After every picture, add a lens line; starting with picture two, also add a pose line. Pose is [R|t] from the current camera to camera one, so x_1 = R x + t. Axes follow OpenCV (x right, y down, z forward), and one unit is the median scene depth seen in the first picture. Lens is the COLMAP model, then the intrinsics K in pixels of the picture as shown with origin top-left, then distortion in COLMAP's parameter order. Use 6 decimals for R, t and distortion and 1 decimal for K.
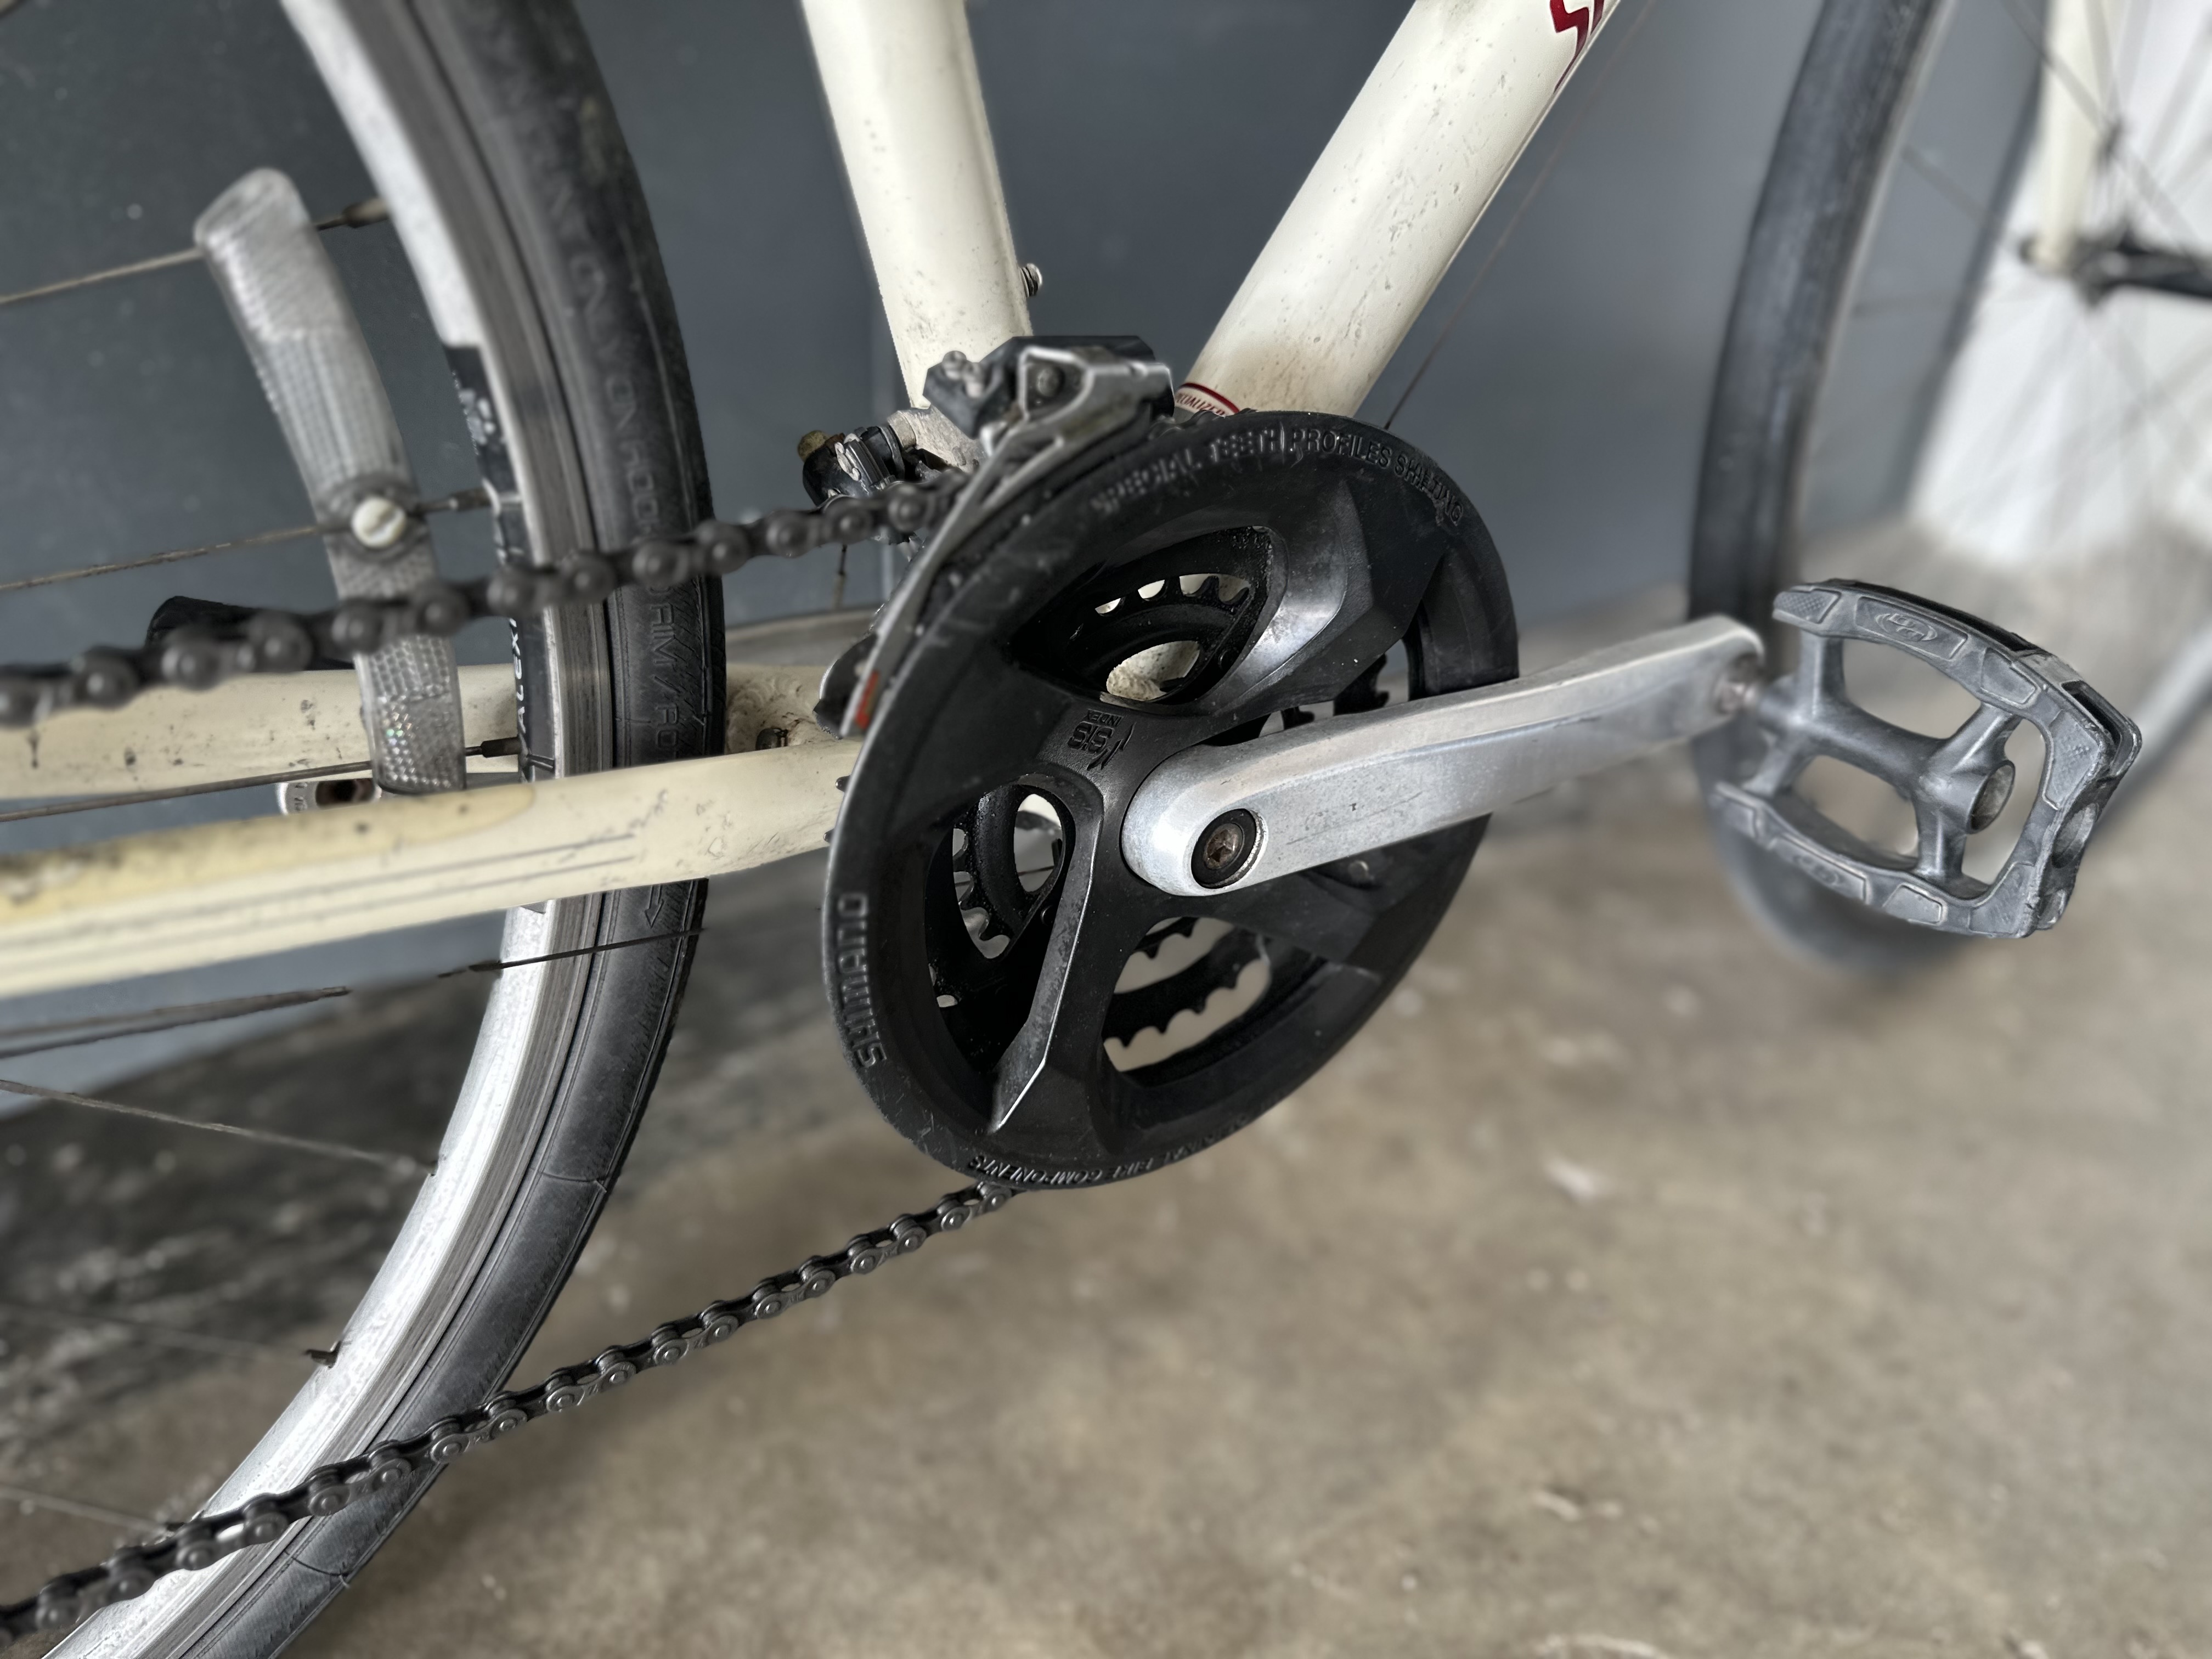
lens RADIAL K [[1577.2, 0, 1106.0], [0, 1577.2, 829.5], [0, 0, 1]] dist [0.036429, -0.067050]
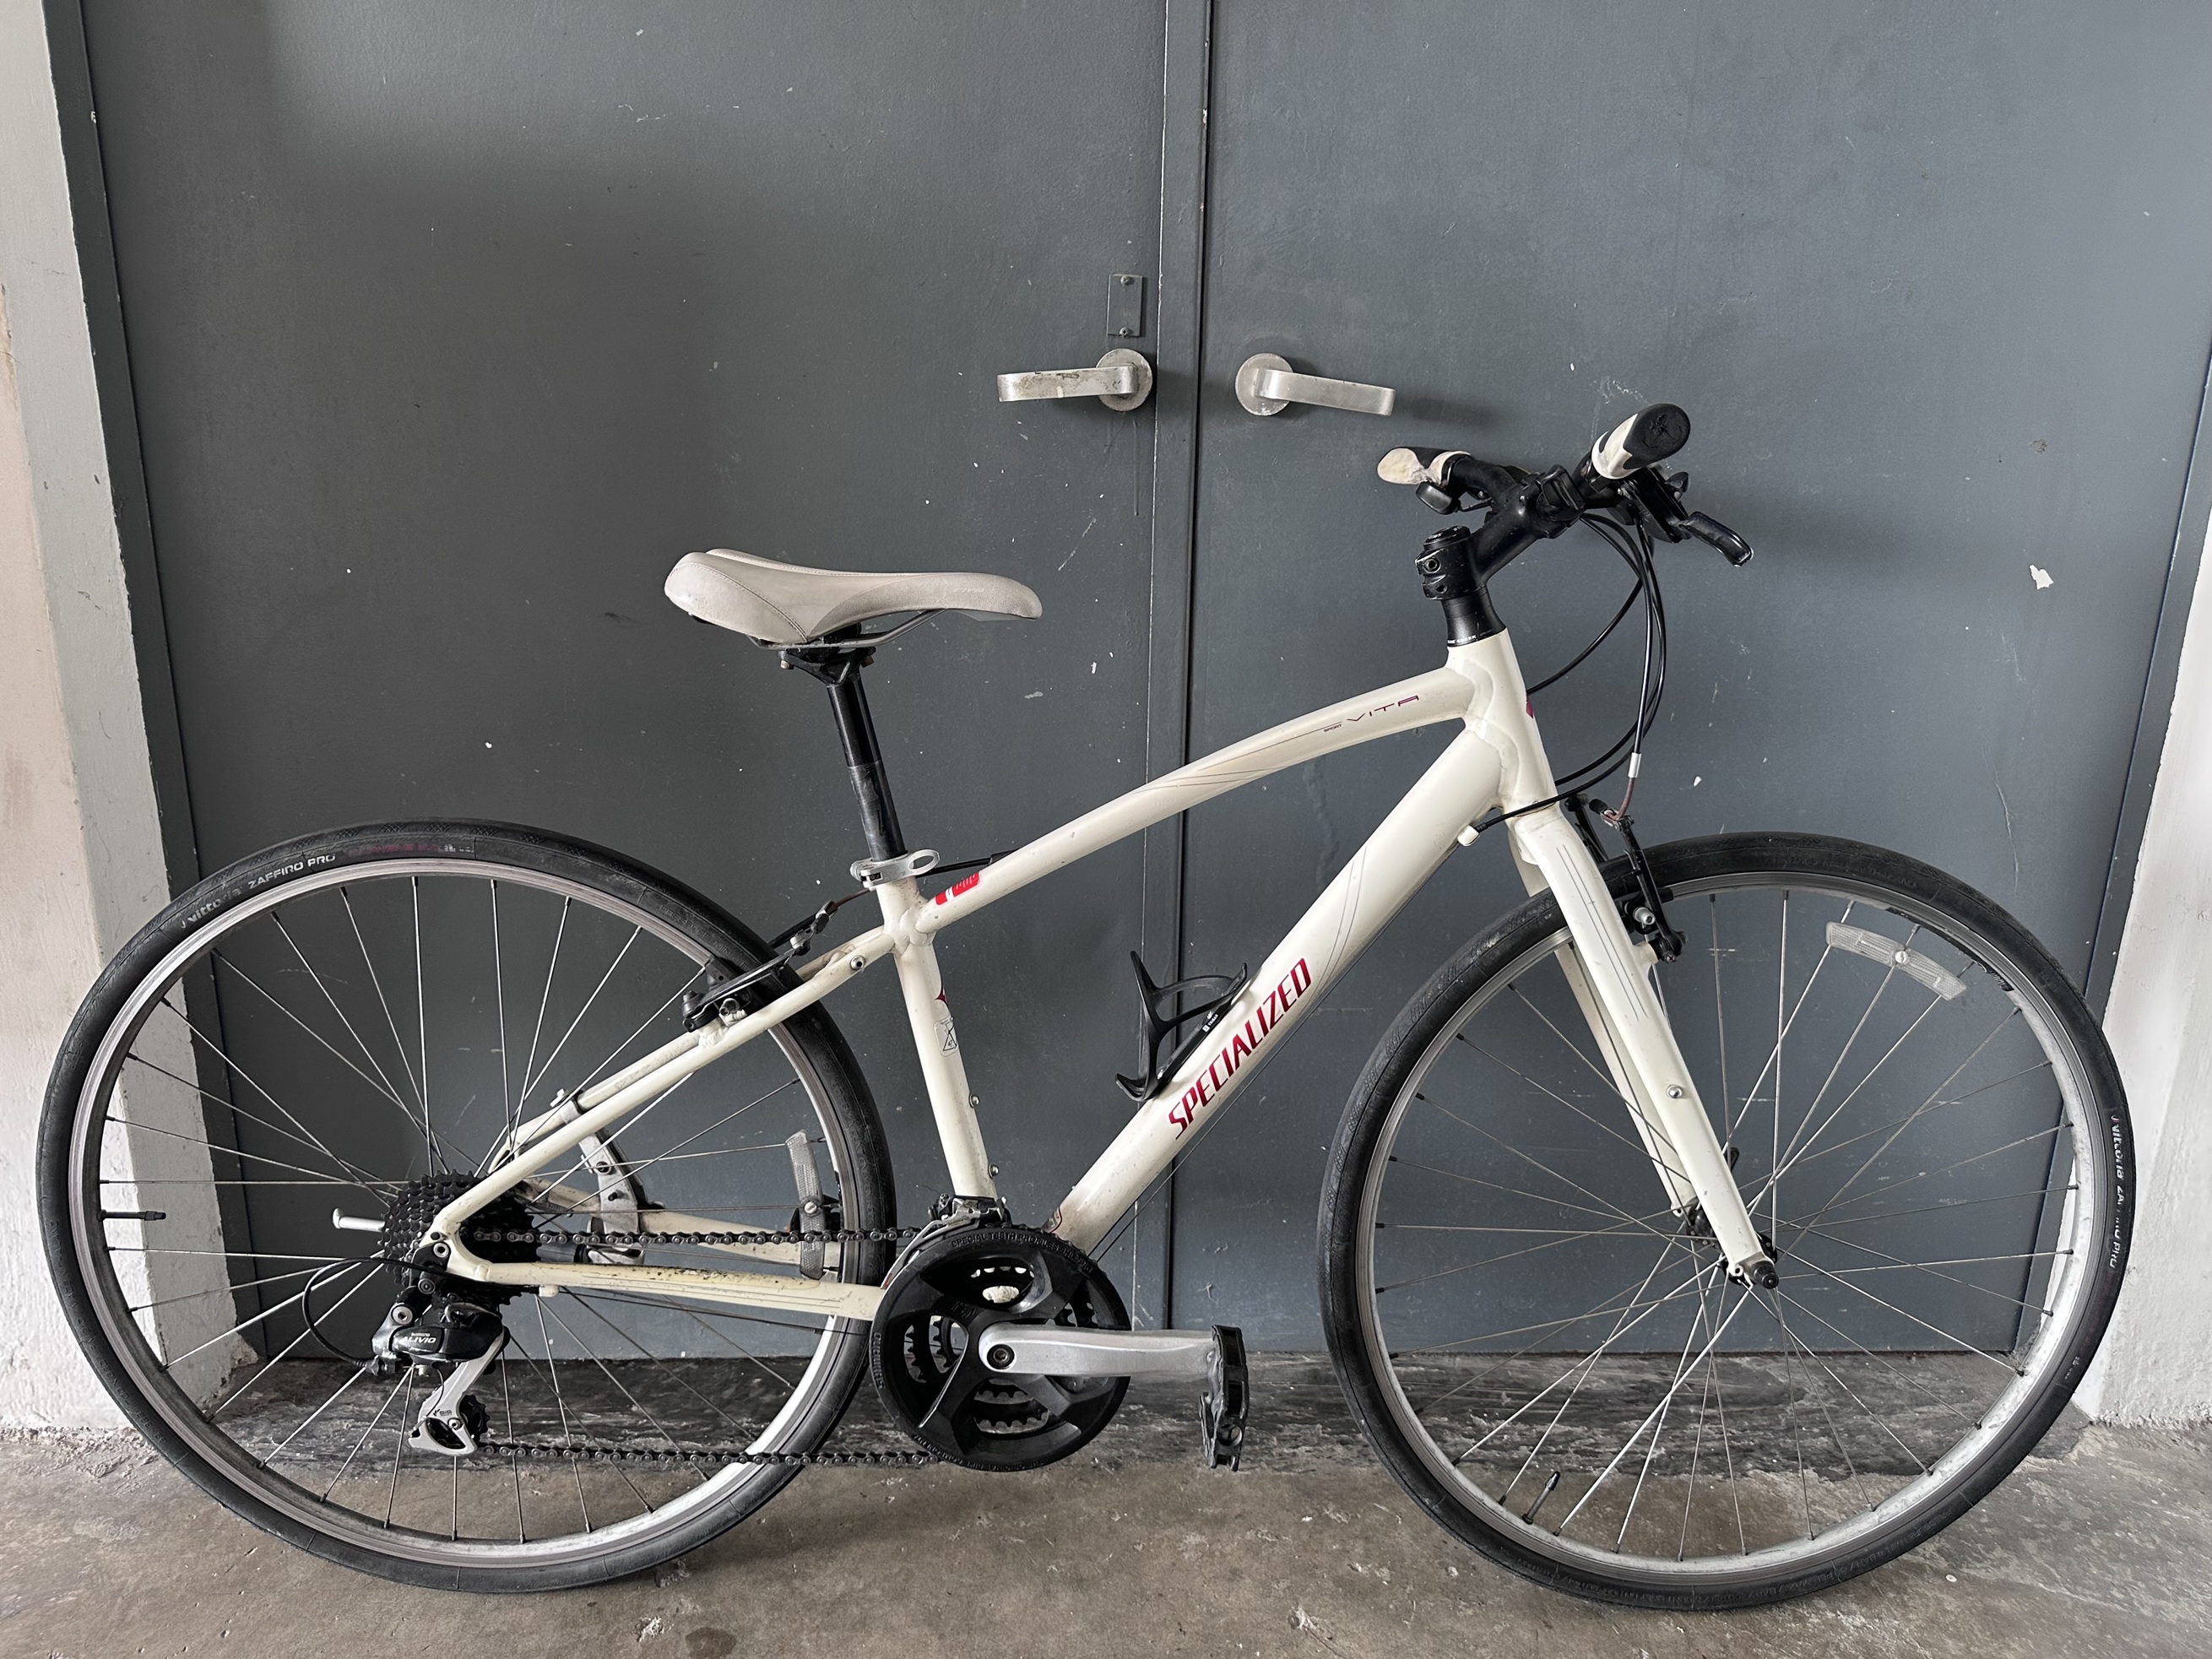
lens RADIAL K [[1582.1, 0, 1106.0], [0, 1582.1, 829.5], [0, 0, 1]] dist [-0.002320, -0.011646]
pose [[0.828399, 0.094452, -0.552118, 1.393791], [-0.271790, 0.929650, -0.248758, -0.174973], [0.489781, 0.356131, 0.795792, -1.326845]]
